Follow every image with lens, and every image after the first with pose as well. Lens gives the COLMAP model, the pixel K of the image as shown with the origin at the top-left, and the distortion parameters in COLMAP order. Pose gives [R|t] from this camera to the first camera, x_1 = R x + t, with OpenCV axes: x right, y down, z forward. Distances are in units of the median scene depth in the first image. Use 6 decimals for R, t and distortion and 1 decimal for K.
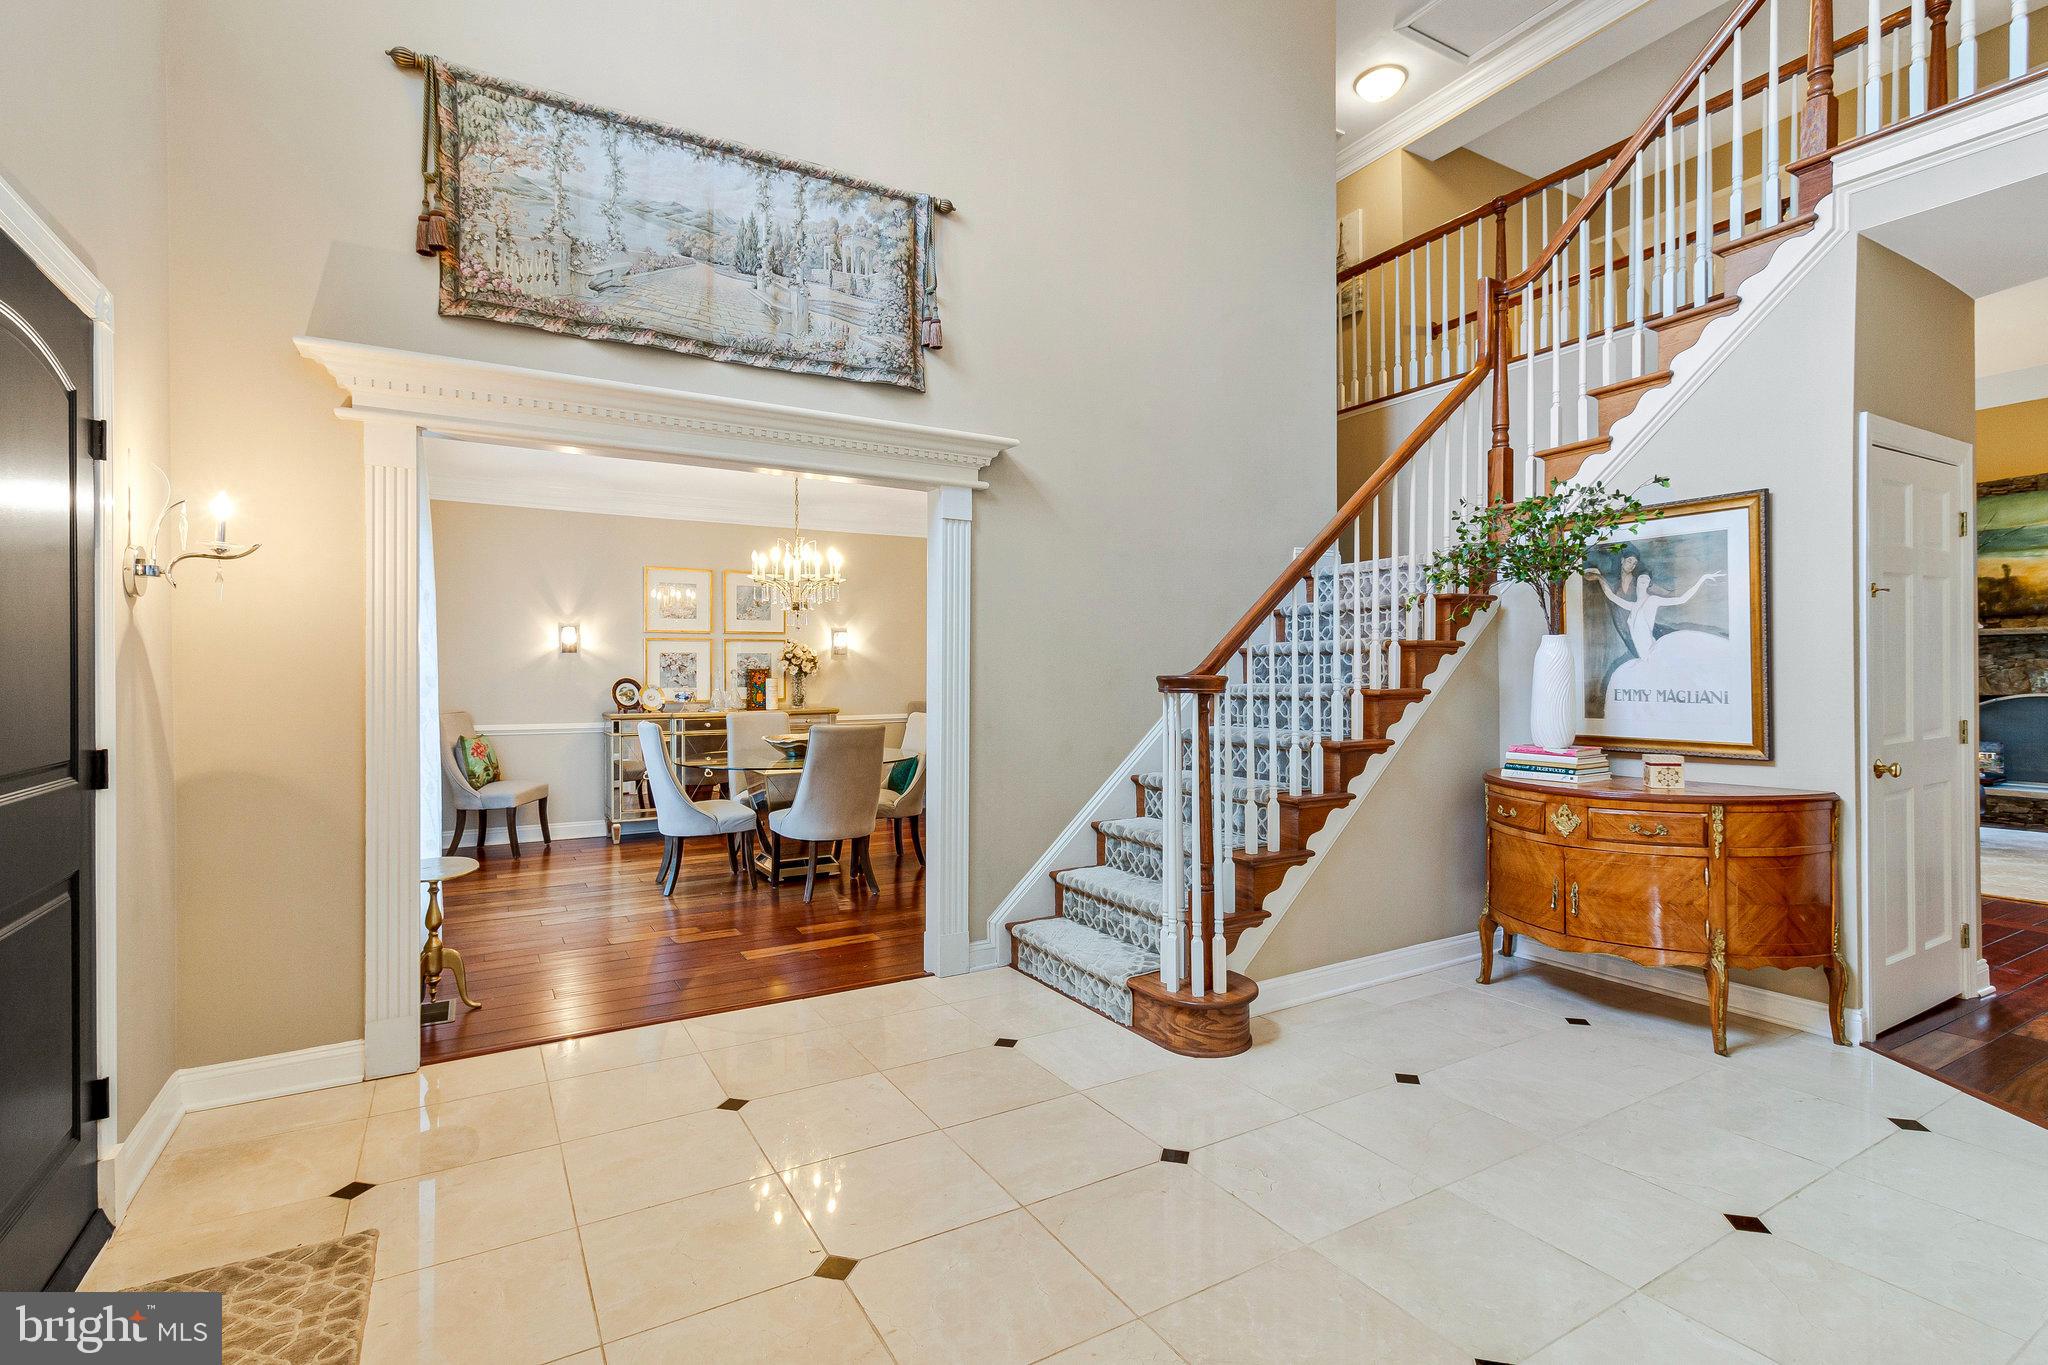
lens RADIAL K [[950.2, 0, 1031.9], [0, 950.2, 678.4], [0, 0, 1]] dist [0.003649, 0.000521]
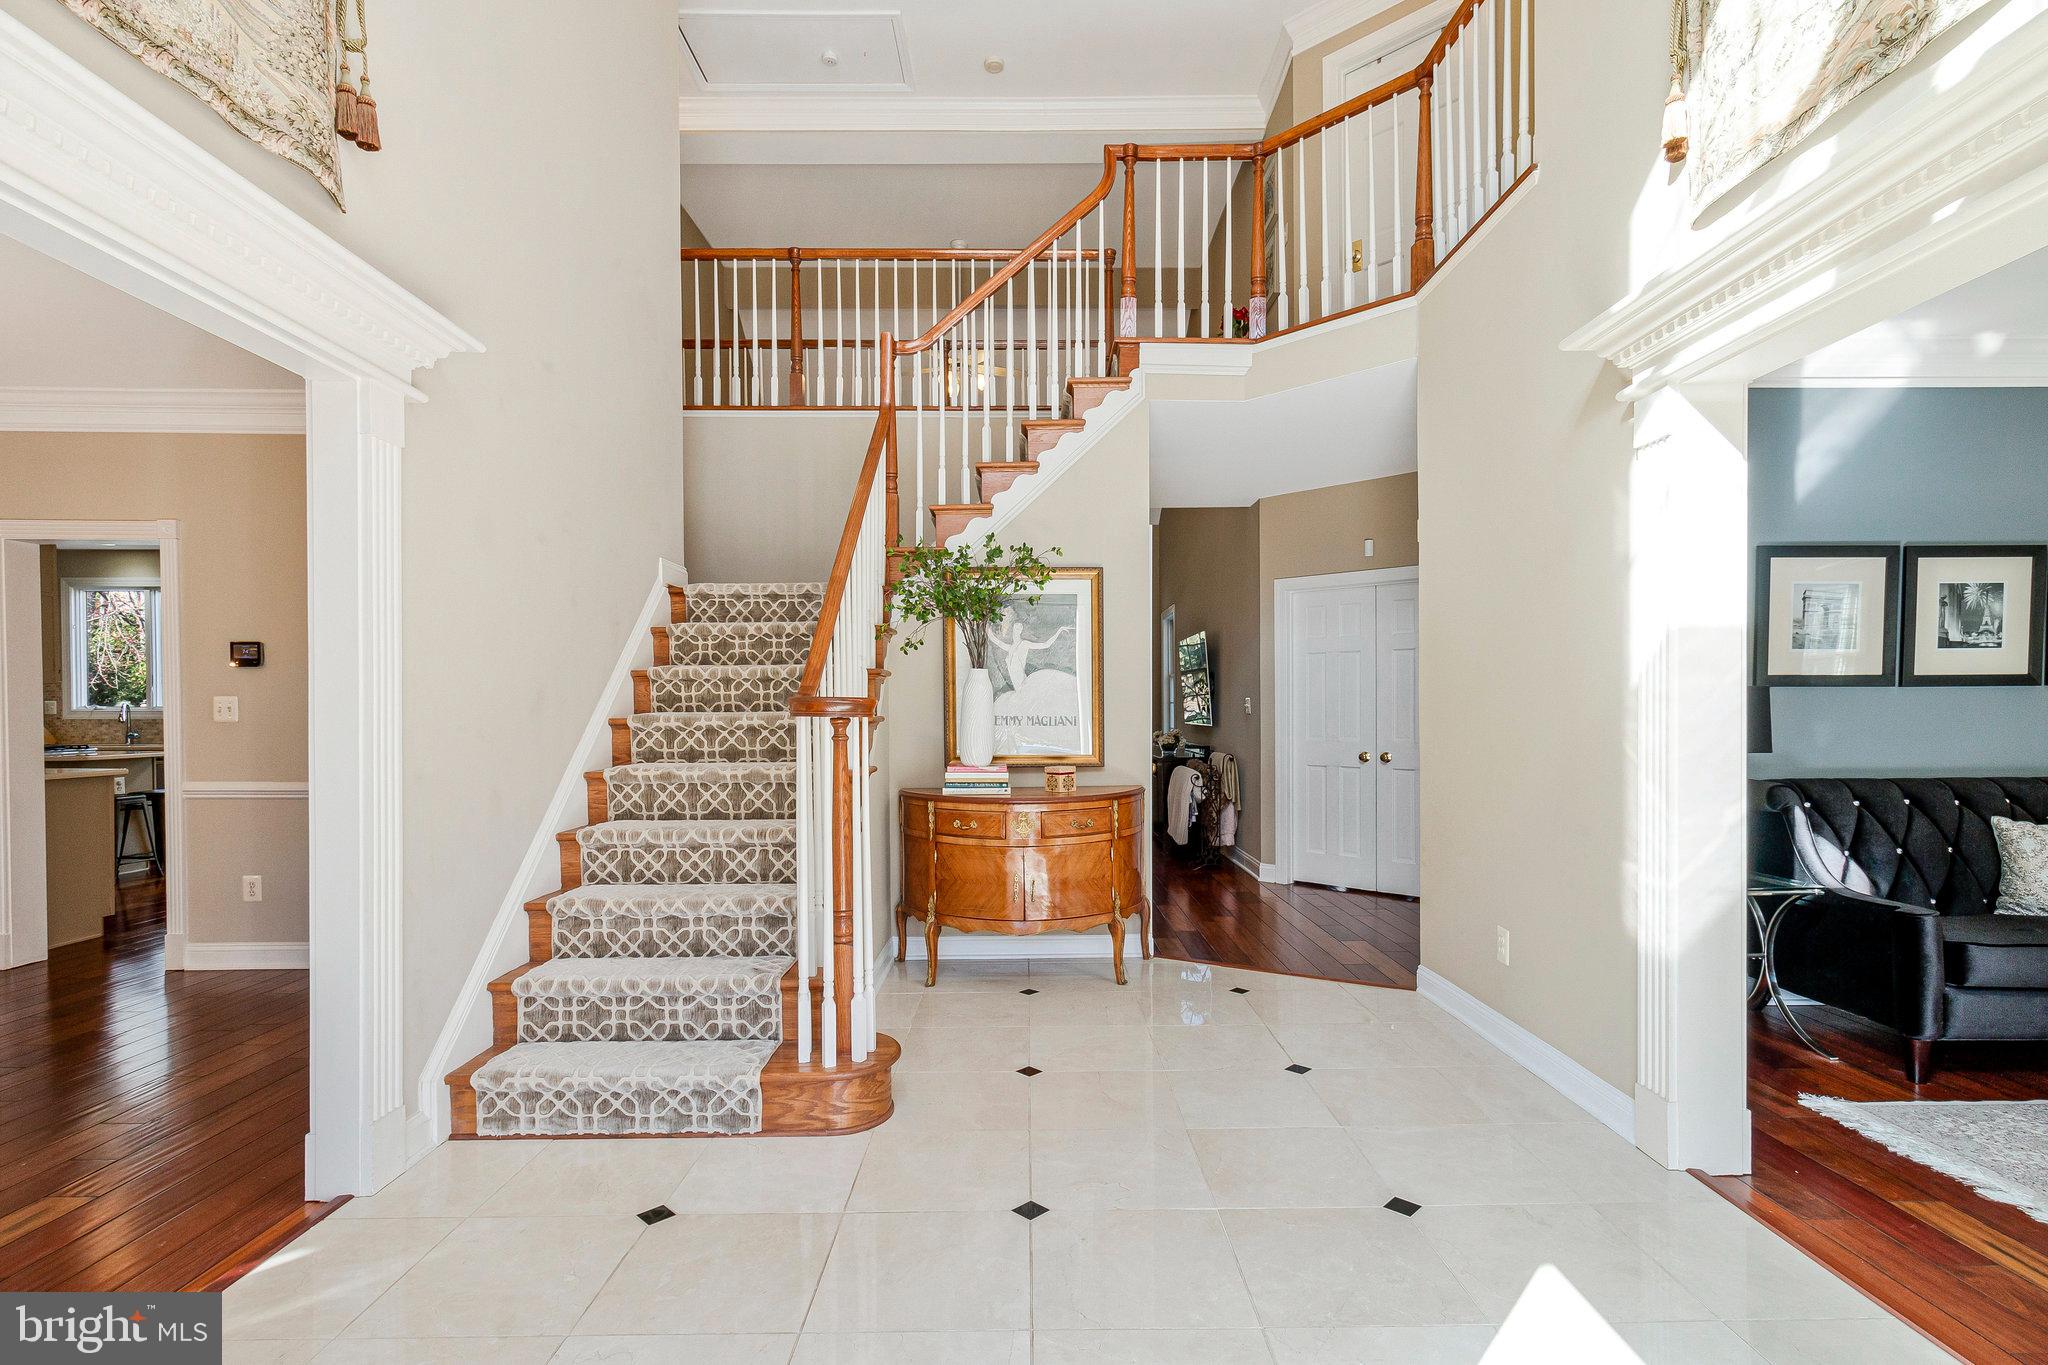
lens RADIAL K [[983.0, 0, 1028.0], [0, 983.0, 721.7], [0, 0, 1]] dist [0.002112, 0.000131]
pose [[0.500514, -0.005373, 0.865712, -0.473009], [0.002366, 0.999985, 0.004838, 0.013348], [-0.865725, -0.000373, 0.500519, 0.361483]]
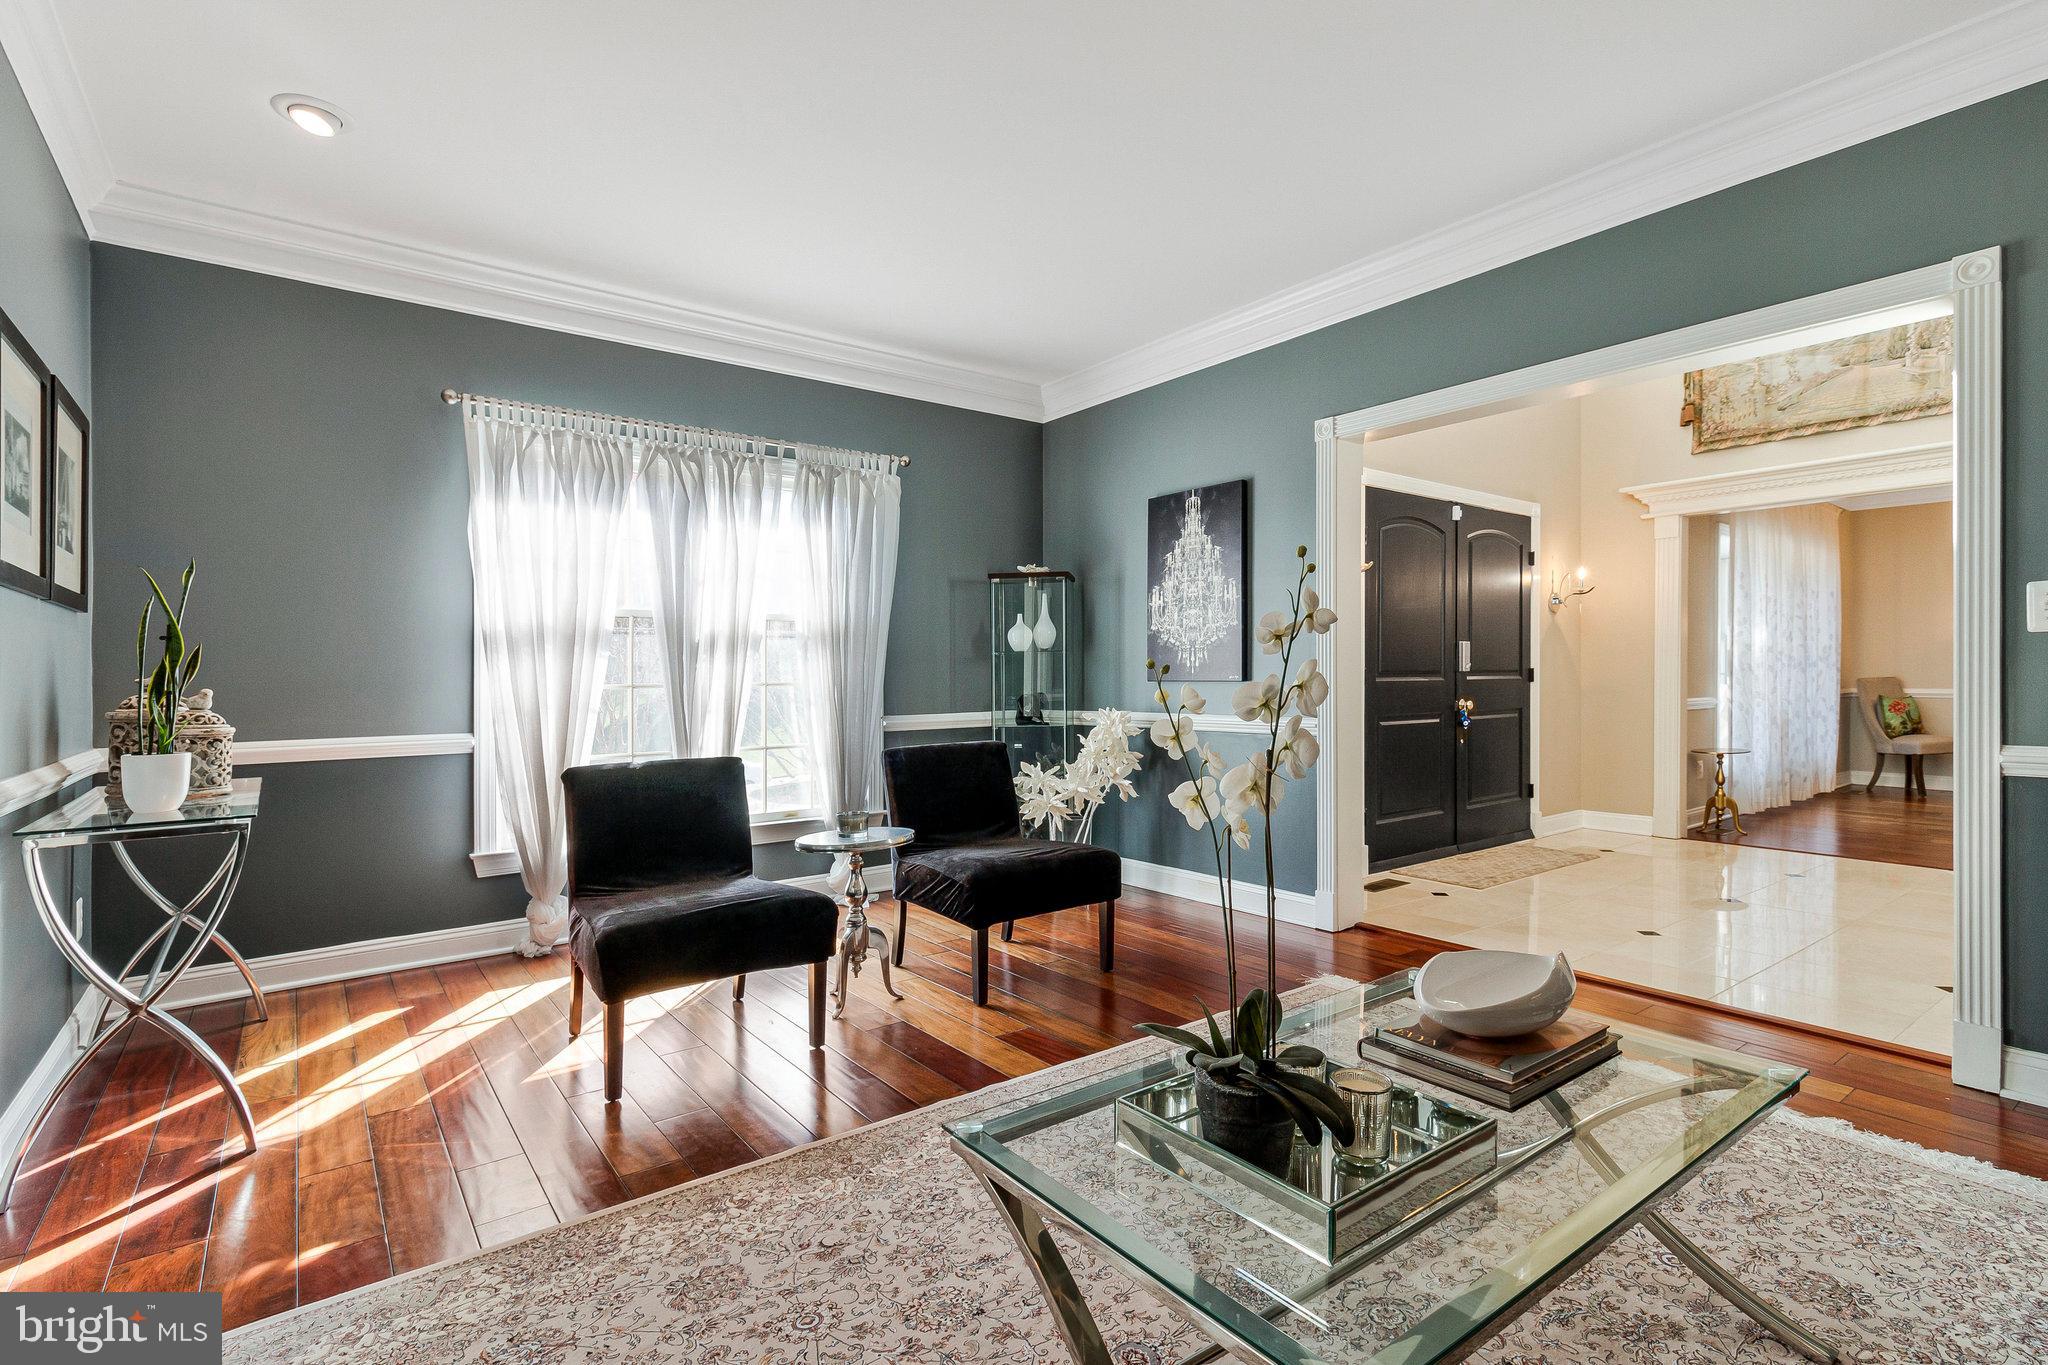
lens RADIAL K [[950.2, 0, 1031.9], [0, 950.2, 678.4], [0, 0, 1]] dist [0.003649, 0.000521]
pose [[0.095552, 0.008264, -0.995390, 1.017298], [0.000806, 0.999965, 0.008379, 0.048549], [0.995424, -0.001603, 0.095542, -0.449631]]
